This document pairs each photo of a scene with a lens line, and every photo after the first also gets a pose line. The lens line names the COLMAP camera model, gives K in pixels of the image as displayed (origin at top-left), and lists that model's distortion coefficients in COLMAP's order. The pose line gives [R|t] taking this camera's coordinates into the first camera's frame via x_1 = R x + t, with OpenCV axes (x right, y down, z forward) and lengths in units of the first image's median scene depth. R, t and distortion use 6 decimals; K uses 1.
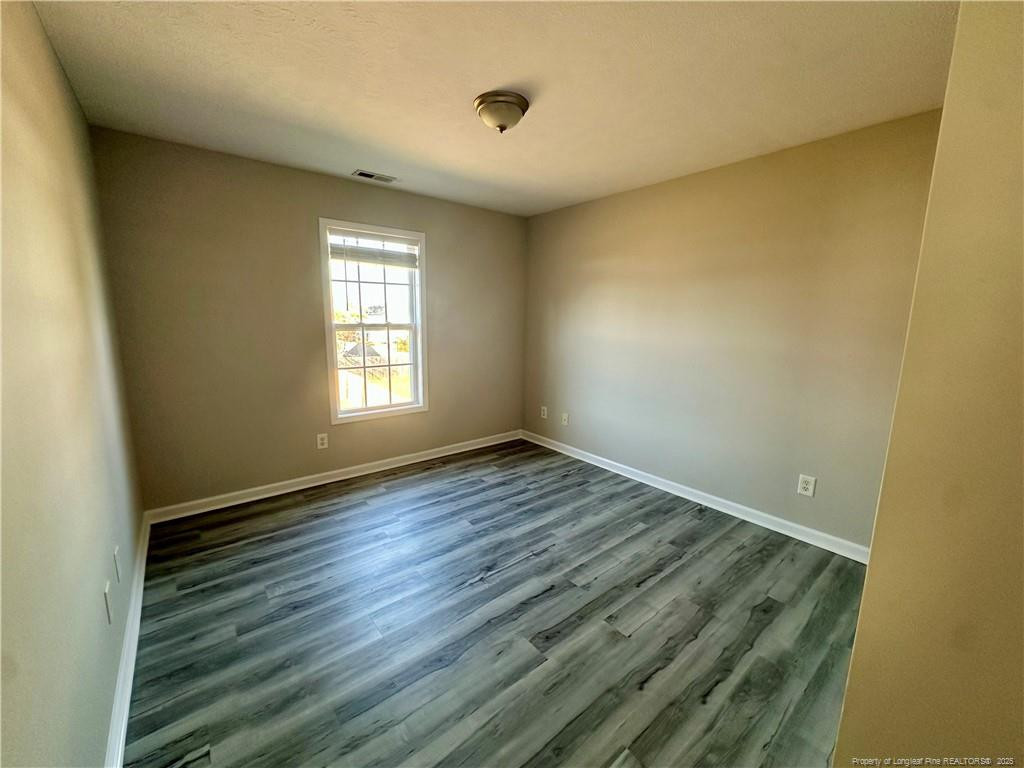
lens RADIAL K [[407.0, 0, 506.9], [0, 407.0, 380.2], [0, 0, 1]] dist [-0.005962, 0.001448]
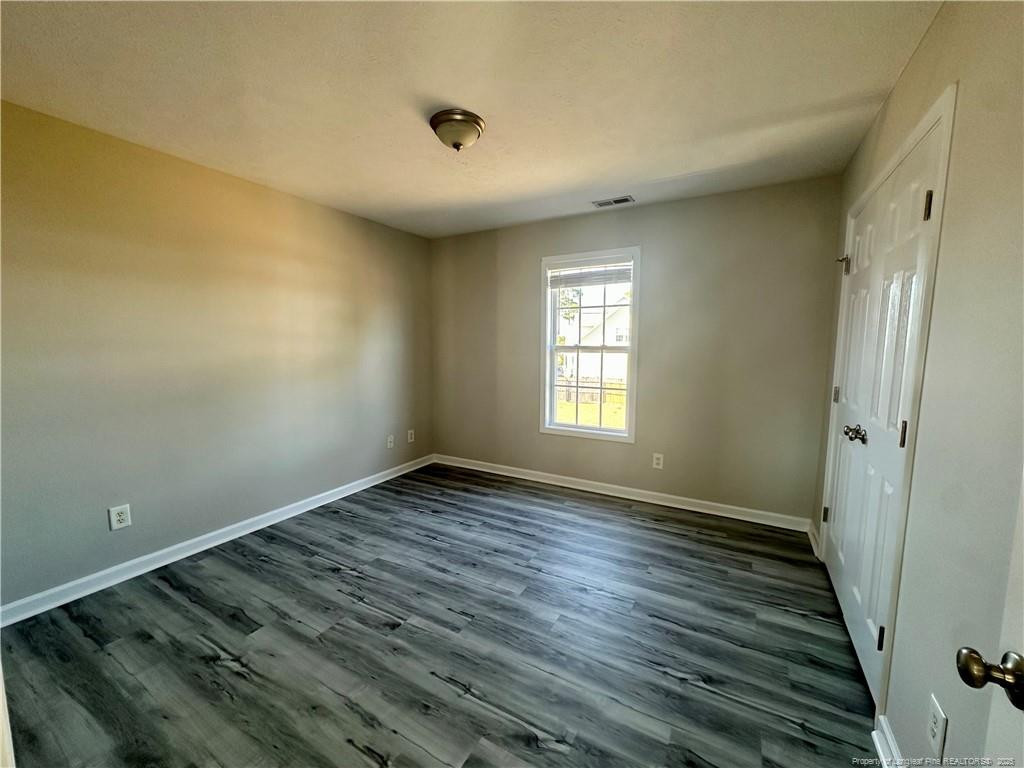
lens RADIAL K [[407.0, 0, 514.0], [0, 407.0, 392.0], [0, 0, 1]] dist [-0.005962, 0.001448]
pose [[0.360253, 0.104310, -0.927005, 0.562725], [-0.128531, 0.989801, 0.061426, -0.061288], [0.923958, 0.097020, 0.369986, 0.441278]]
